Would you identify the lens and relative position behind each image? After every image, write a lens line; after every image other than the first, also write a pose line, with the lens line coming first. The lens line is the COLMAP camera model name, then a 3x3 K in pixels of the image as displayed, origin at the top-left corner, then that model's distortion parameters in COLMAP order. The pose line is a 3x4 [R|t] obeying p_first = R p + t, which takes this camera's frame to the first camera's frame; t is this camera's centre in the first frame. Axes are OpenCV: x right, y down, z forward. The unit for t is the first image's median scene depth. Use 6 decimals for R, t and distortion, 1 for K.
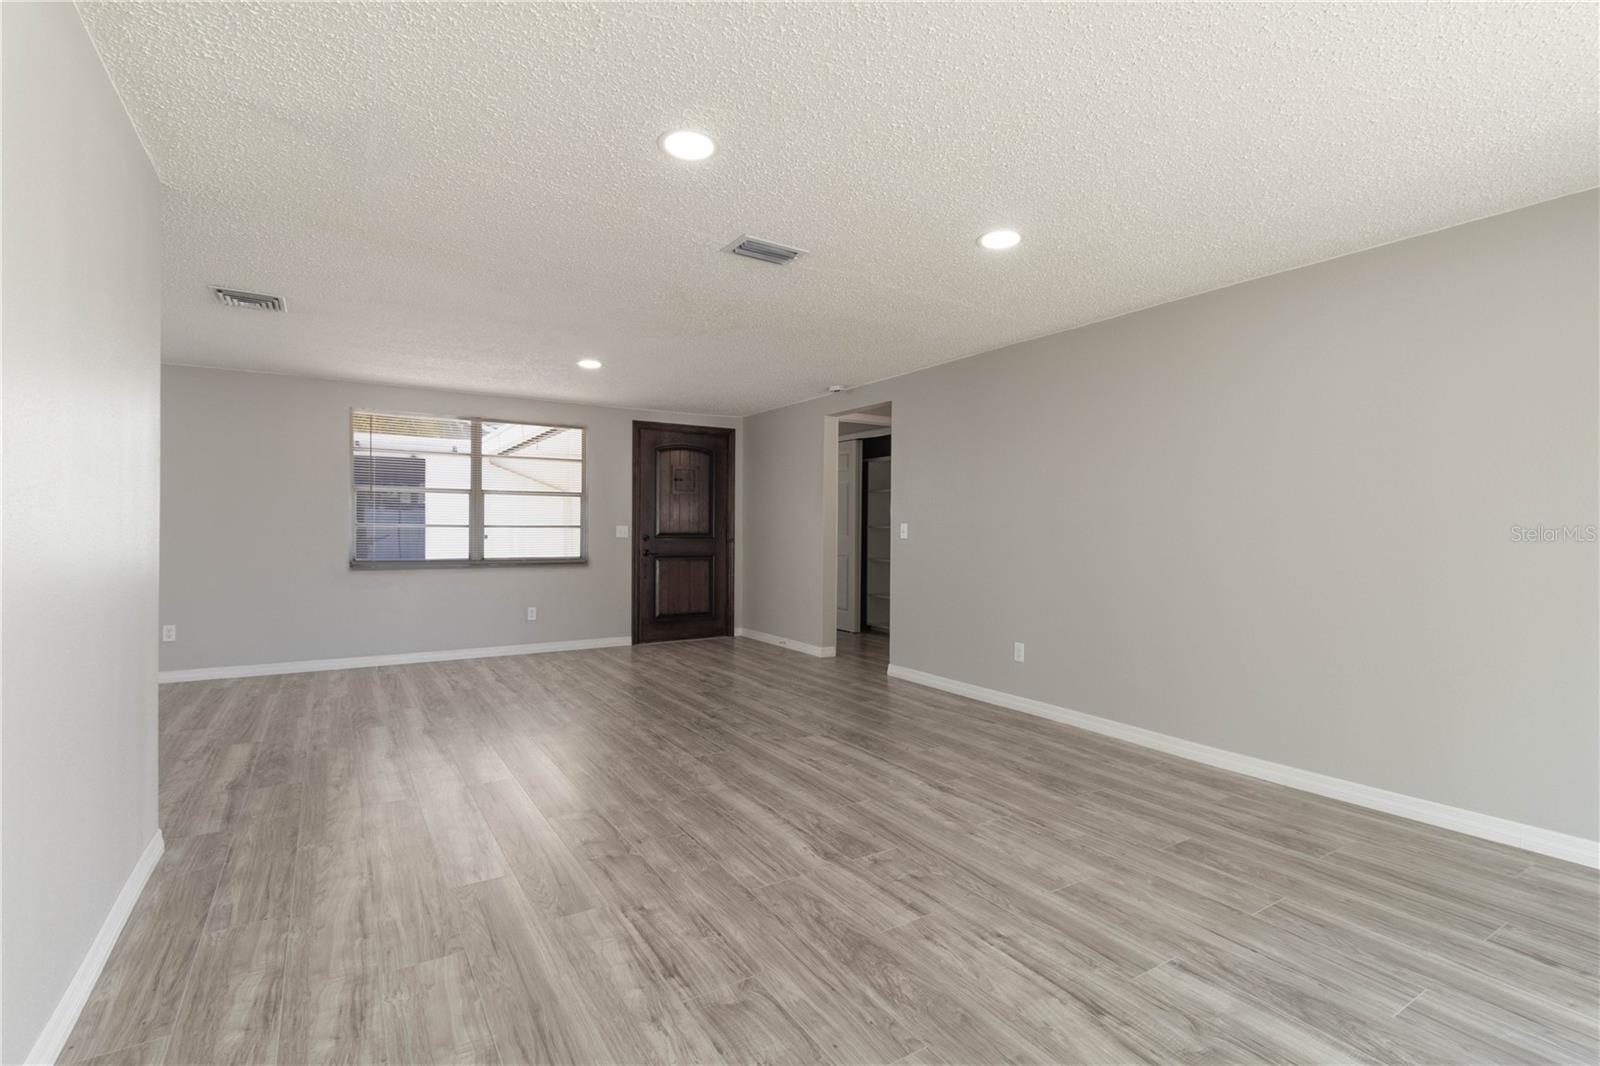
lens RADIAL K [[740.1, 0, 796.2], [0, 740.1, 533.0], [0, 0, 1]] dist [0.000698, 0.000804]
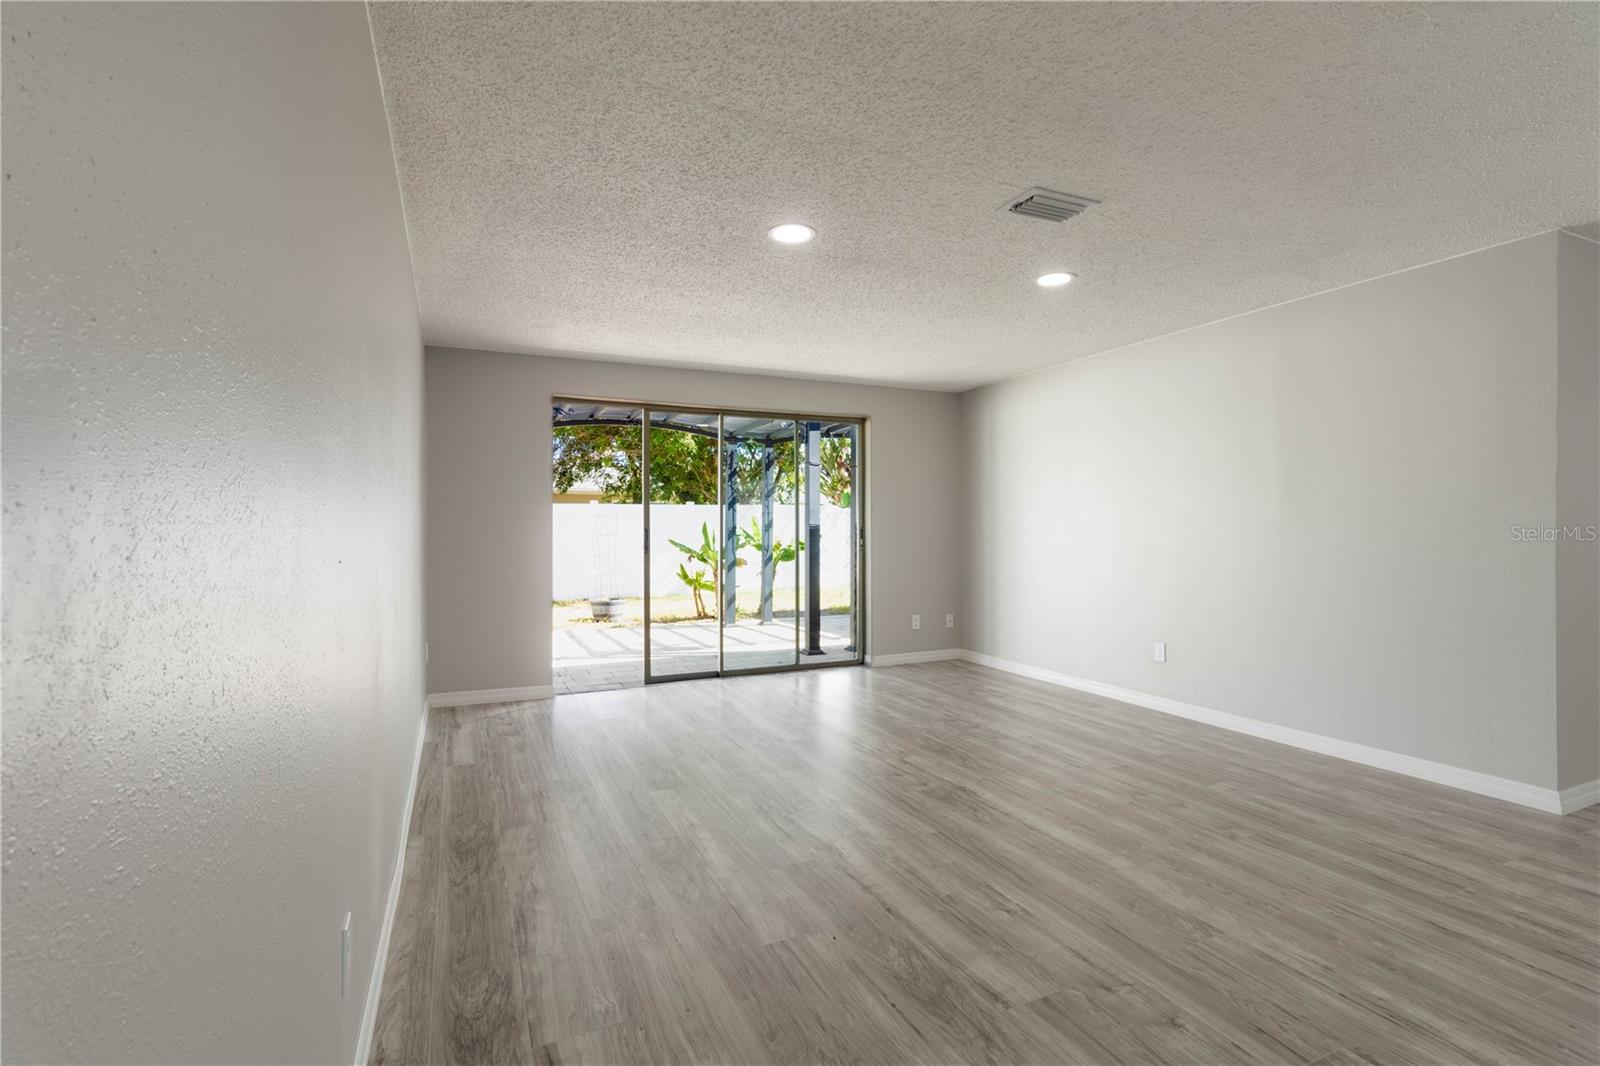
lens RADIAL K [[740.1, 0, 800.1], [0, 740.1, 531.7], [0, 0, 1]] dist [0.000698, 0.000804]
pose [[-0.992160, -0.002637, 0.124950, 0.130562], [-0.001597, 0.999963, 0.008425, -0.008419], [-0.124967, 0.008159, -0.992127, 1.846109]]
